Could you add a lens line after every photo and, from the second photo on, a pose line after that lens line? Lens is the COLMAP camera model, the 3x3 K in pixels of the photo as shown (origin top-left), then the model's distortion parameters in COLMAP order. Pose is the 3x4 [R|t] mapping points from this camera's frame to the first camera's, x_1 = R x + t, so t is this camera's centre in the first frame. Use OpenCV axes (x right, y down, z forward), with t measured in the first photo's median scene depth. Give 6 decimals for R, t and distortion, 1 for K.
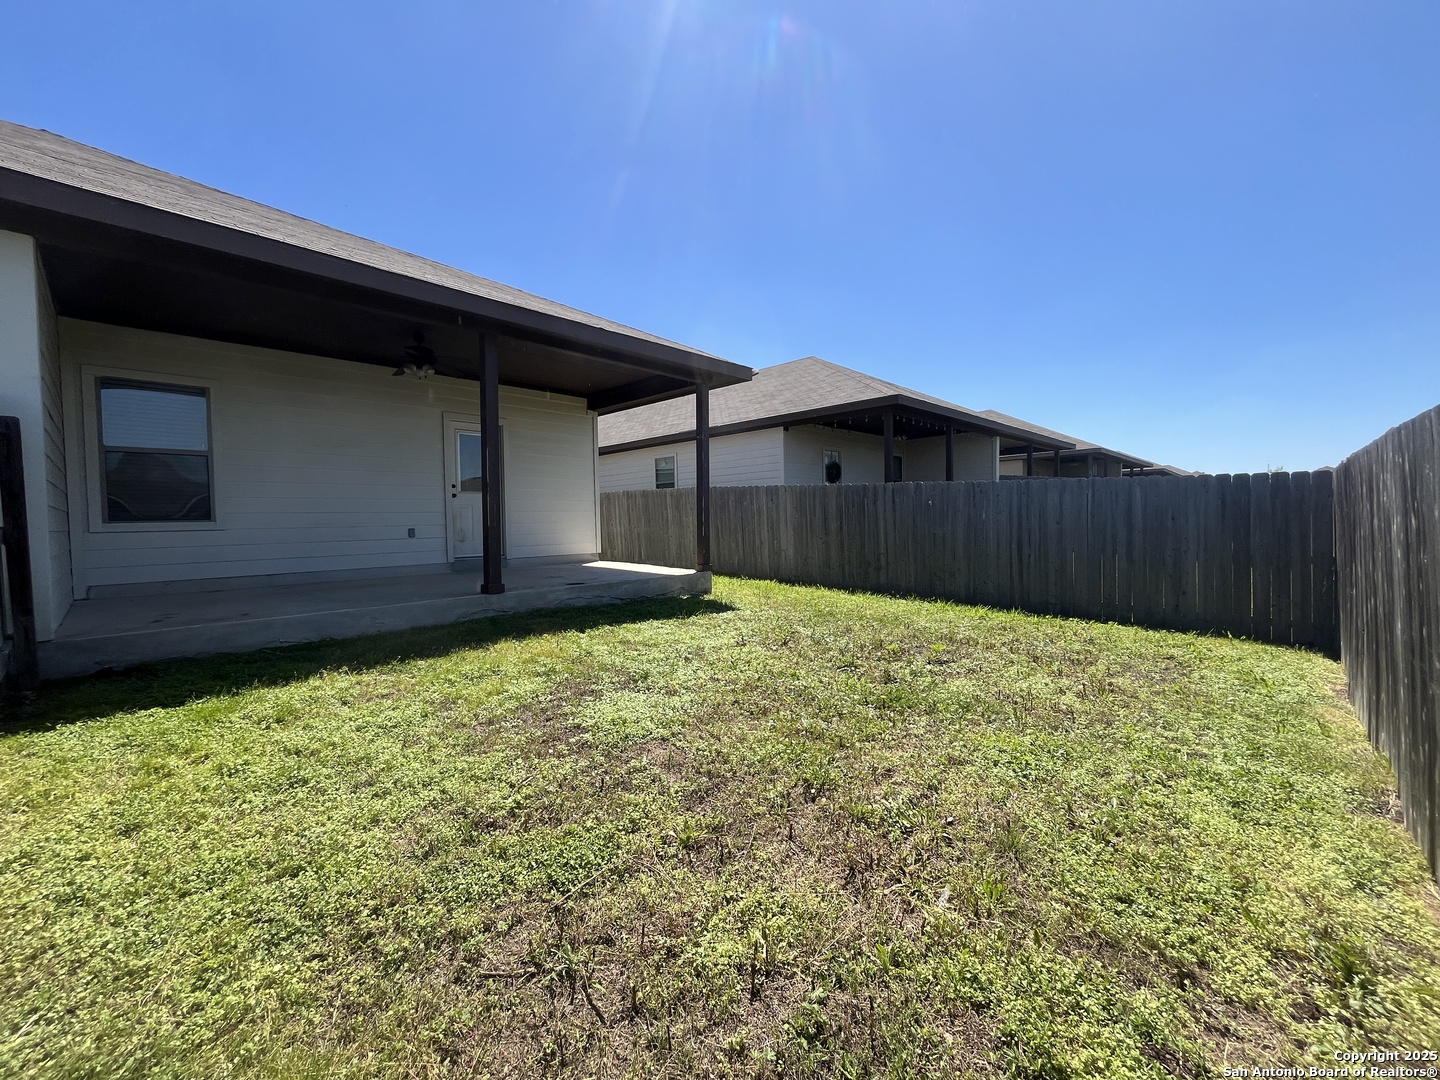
lens RADIAL K [[581.2, 0, 720.0], [0, 581.2, 540.0], [0, 0, 1]] dist [0.000751, -0.000532]
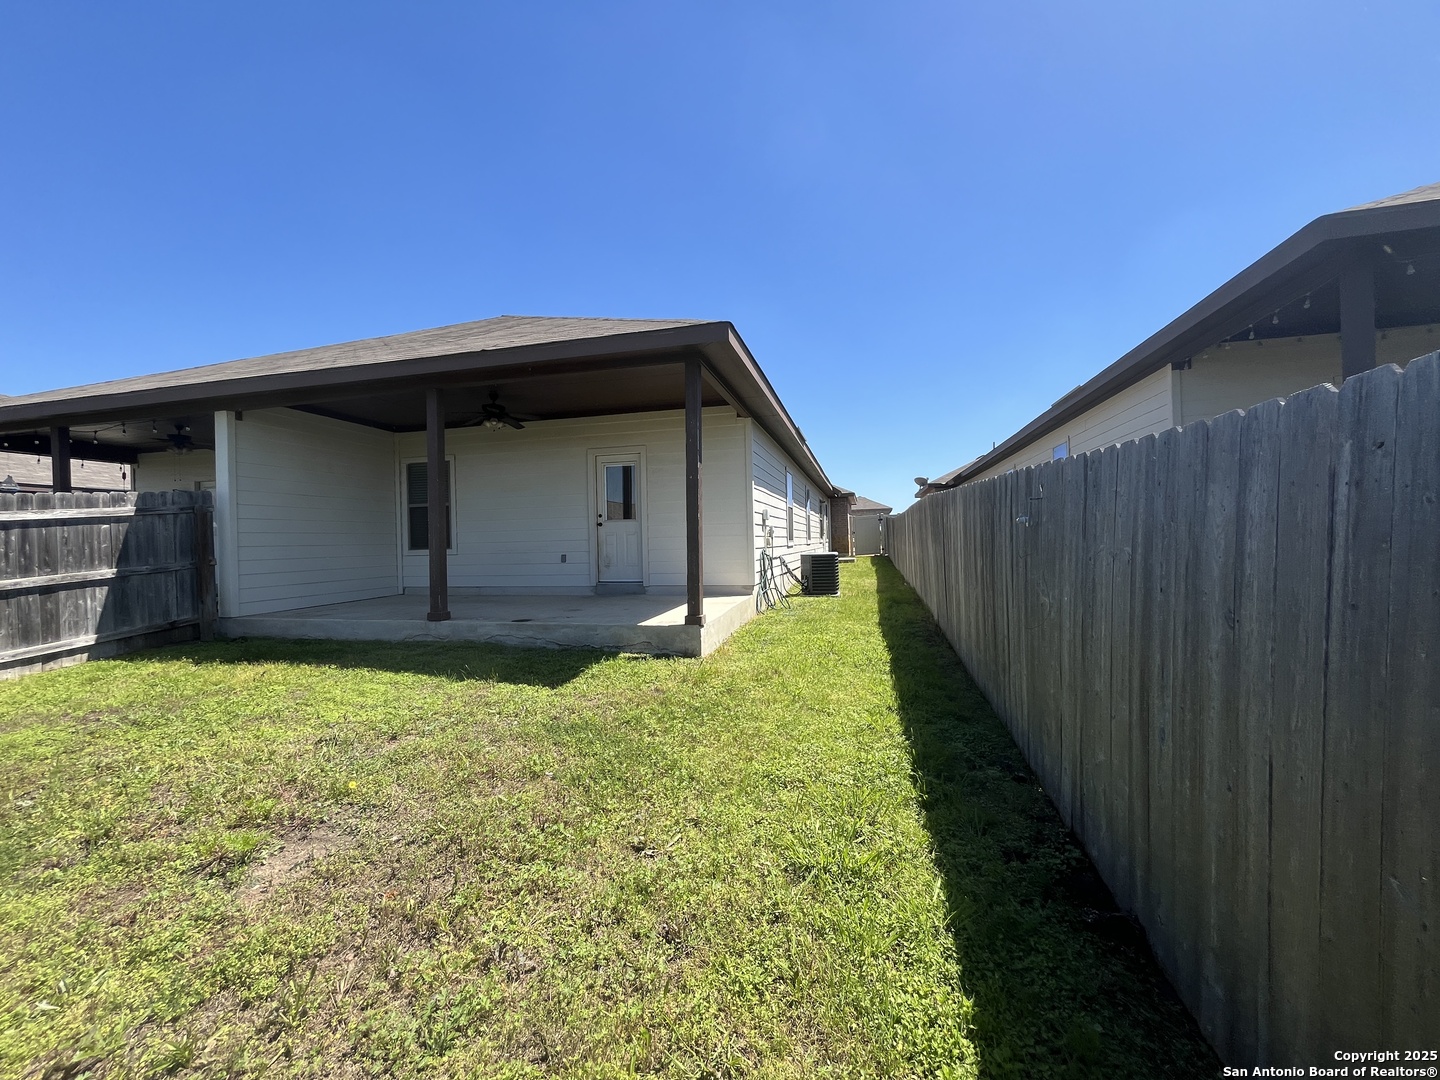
lens RADIAL K [[581.2, 0, 720.0], [0, 581.2, 540.0], [0, 0, 1]] dist [0.000751, -0.000532]
pose [[0.500884, 0.005893, -0.865494, 0.634422], [-0.016917, 0.999852, -0.002983, -0.051005], [0.865349, 0.016136, 0.500910, 0.689858]]
